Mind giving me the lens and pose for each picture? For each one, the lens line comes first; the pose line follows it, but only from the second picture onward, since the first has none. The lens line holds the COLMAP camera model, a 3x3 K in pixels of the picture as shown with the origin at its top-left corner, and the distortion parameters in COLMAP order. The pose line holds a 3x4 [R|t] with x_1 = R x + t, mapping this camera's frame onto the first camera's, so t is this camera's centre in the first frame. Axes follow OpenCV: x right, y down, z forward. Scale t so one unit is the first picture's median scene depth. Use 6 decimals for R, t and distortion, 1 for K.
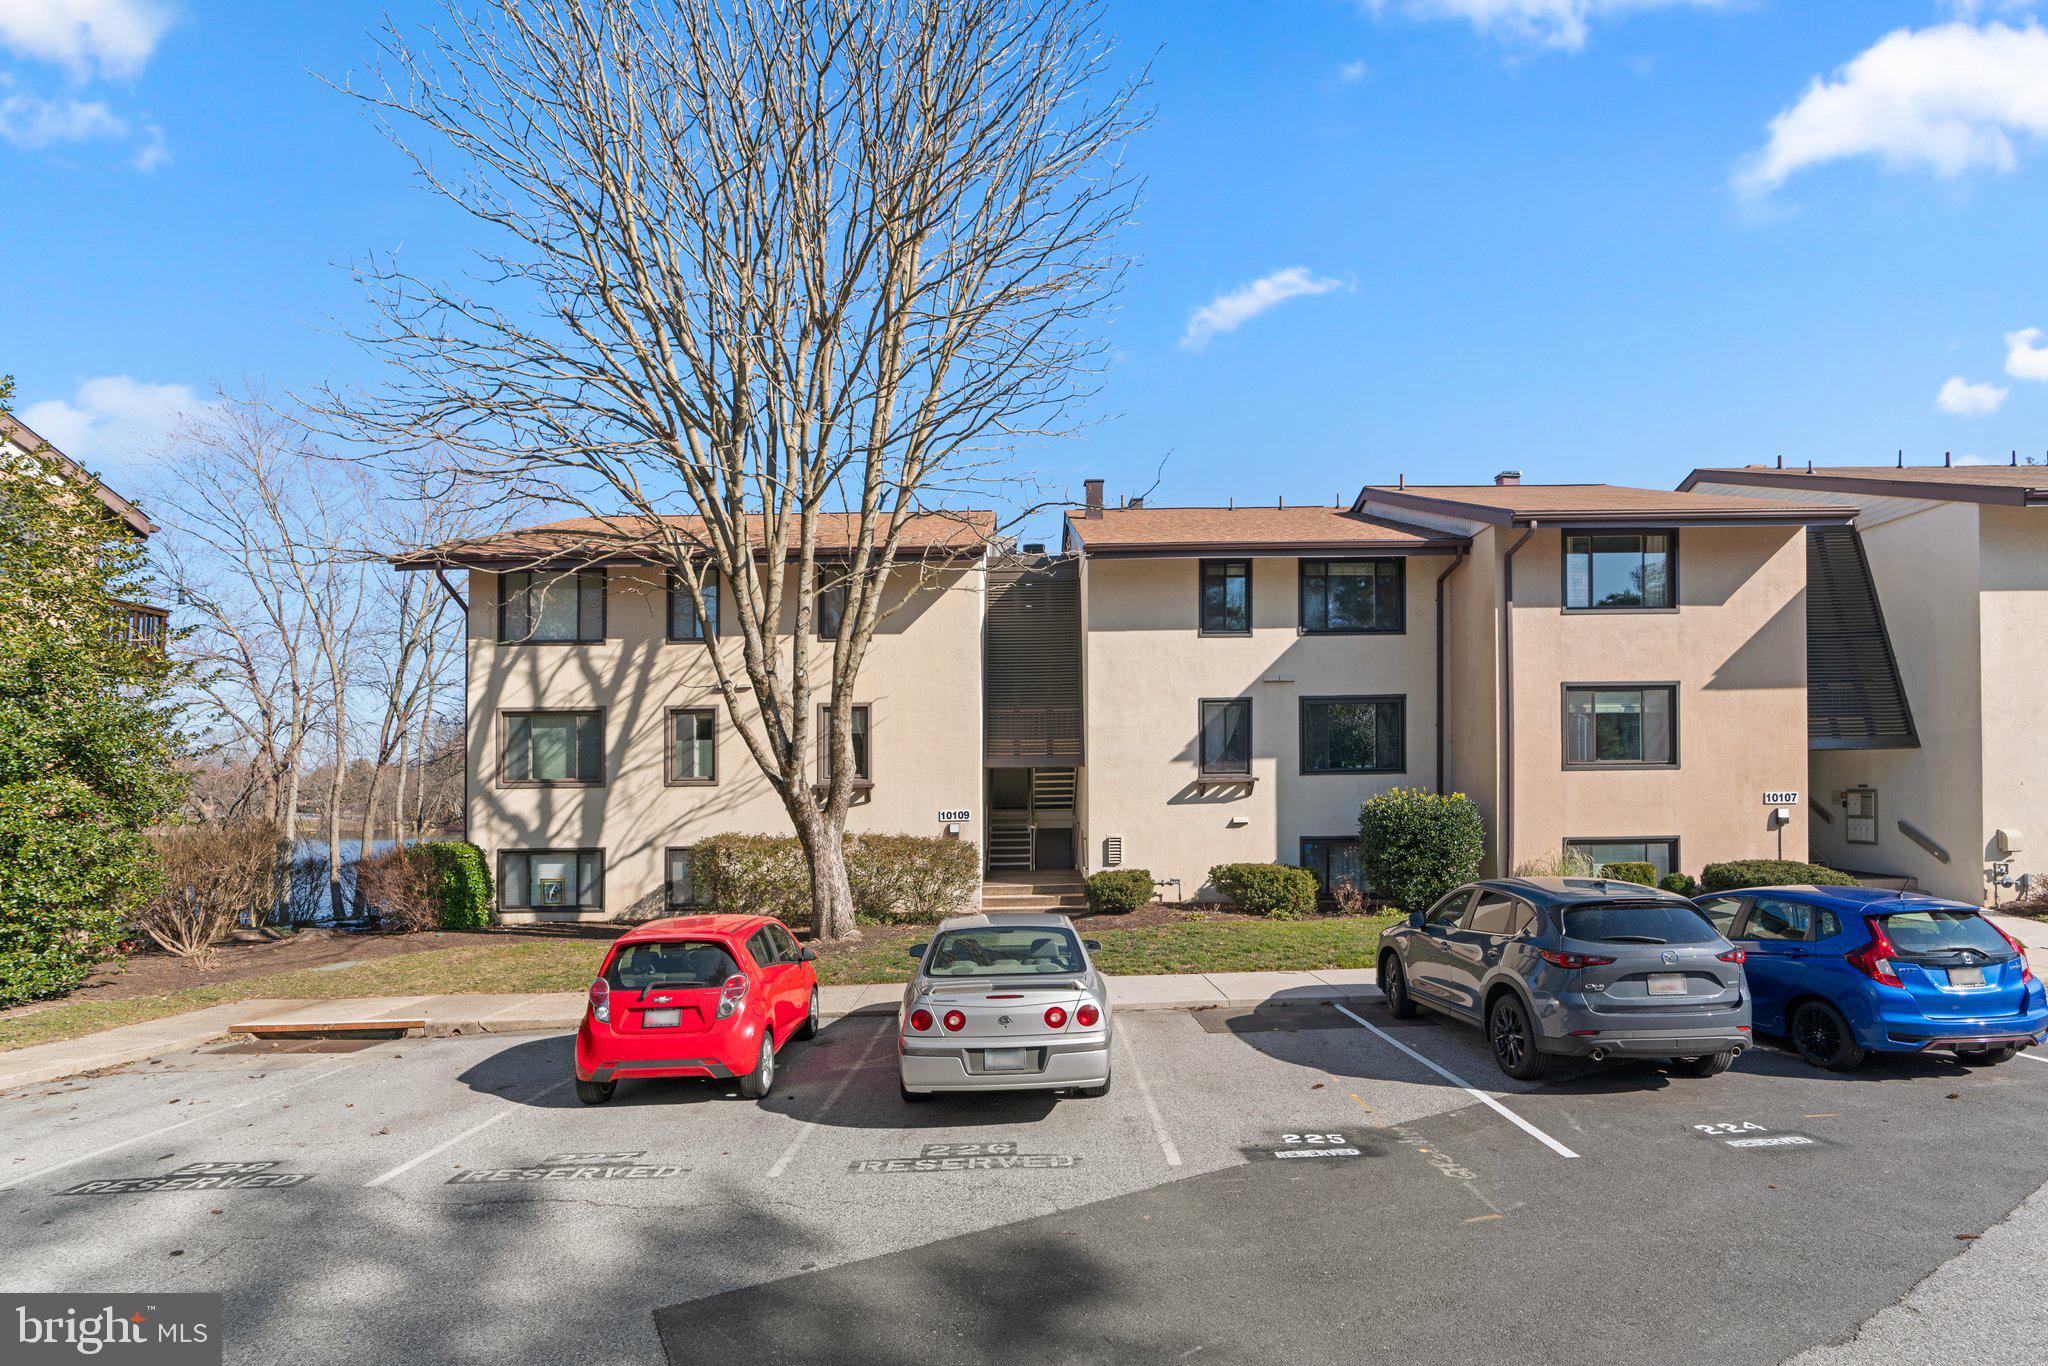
lens RADIAL K [[934.6, 0, 1031.7], [0, 934.6, 705.3], [0, 0, 1]] dist [-0.005647, 0.001074]
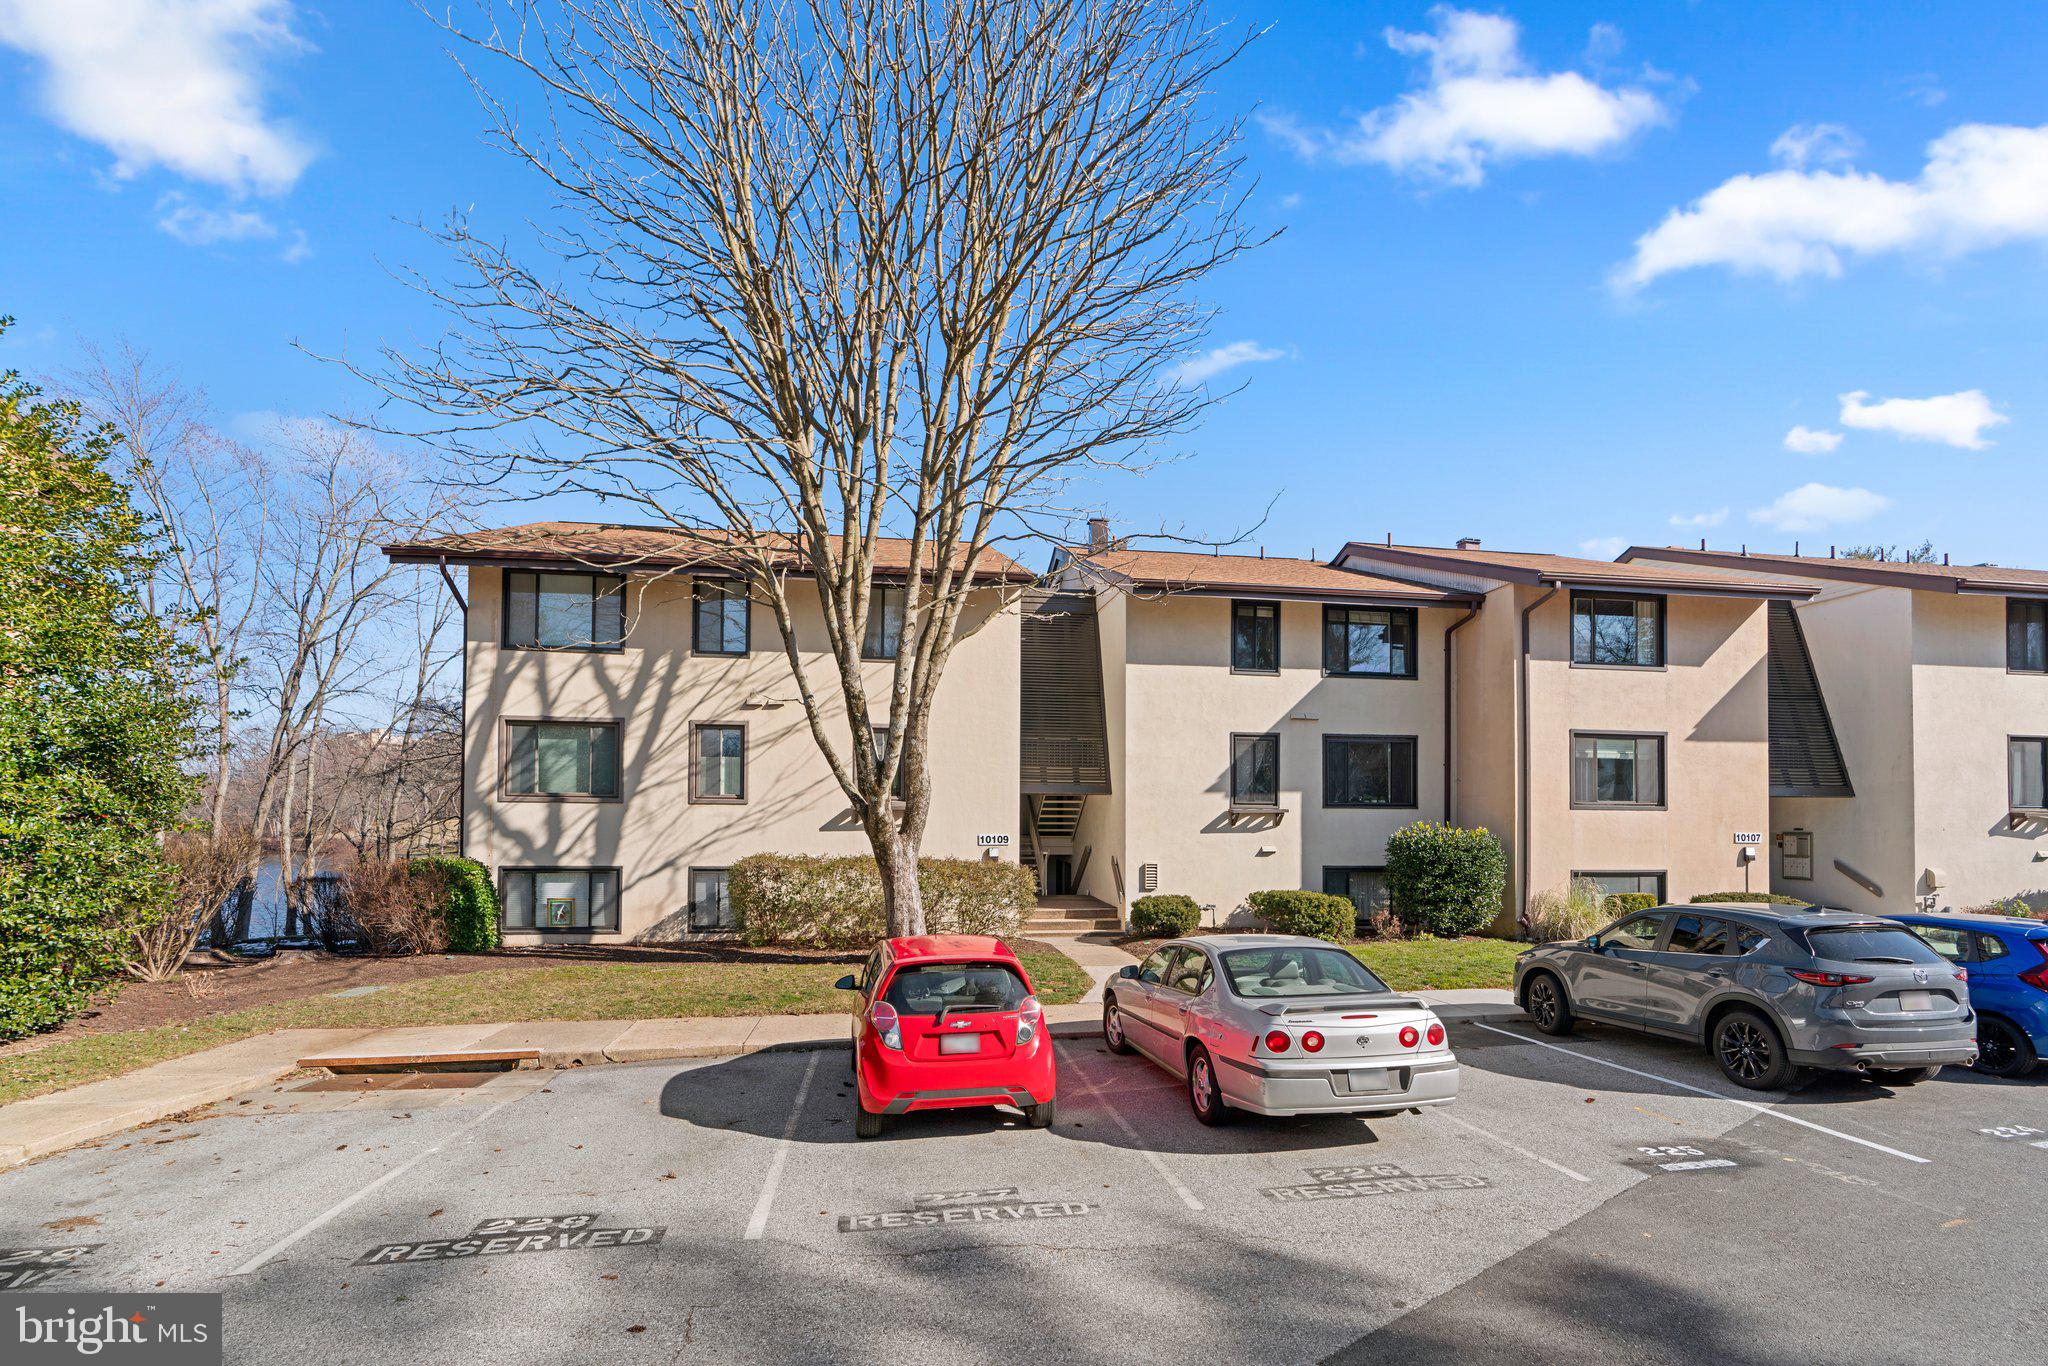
lens RADIAL K [[894.3, 0, 1023.9], [0, 894.3, 739.3], [0, 0, 1]] dist [-0.003692, 0.000218]
pose [[0.989528, 0.035265, 0.139965, -0.216891], [-0.035057, 0.999377, -0.003958, 0.013978], [-0.140018, -0.000990, 0.990149, 0.046348]]
